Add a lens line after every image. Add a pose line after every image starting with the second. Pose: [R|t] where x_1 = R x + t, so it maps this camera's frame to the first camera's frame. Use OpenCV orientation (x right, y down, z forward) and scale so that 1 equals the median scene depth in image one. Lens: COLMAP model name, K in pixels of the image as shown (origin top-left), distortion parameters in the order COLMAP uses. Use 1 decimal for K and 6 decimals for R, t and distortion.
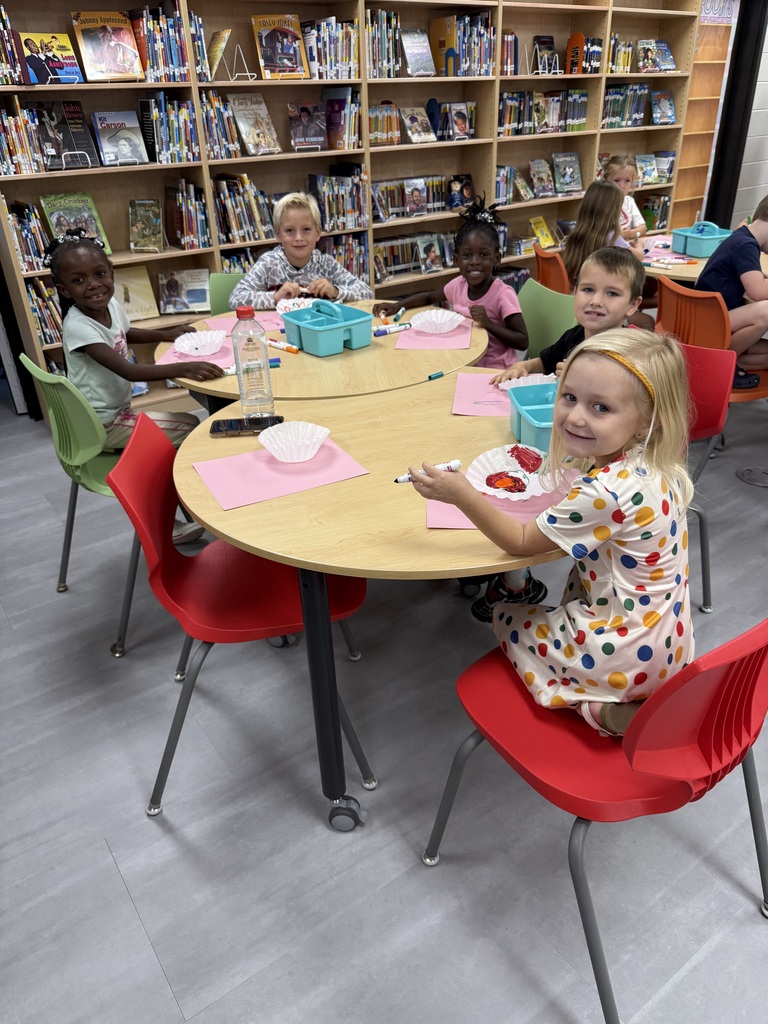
lens RADIAL K [[719.7, 0, 384.0], [0, 719.7, 512.0], [0, 0, 1]] dist [-0.019279, 0.004815]
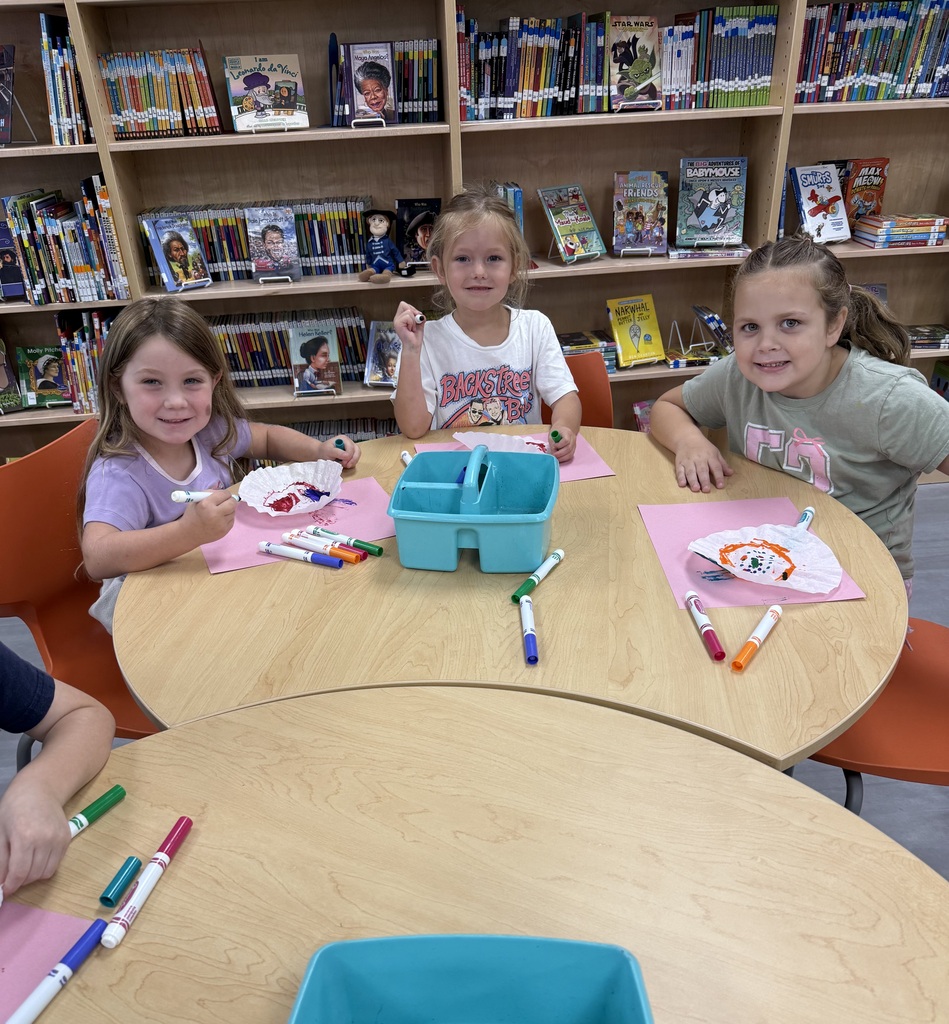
lens RADIAL K [[866.9, 0, 474.6], [0, 866.9, 600.7], [0, 0, 1]] dist [0.007389, -0.019249]
pose [[0.872964, 0.261324, -0.411879, 0.454352], [-0.235520, 0.965249, 0.113243, -0.291223], [0.427159, -0.001851, 0.904175, 0.501357]]
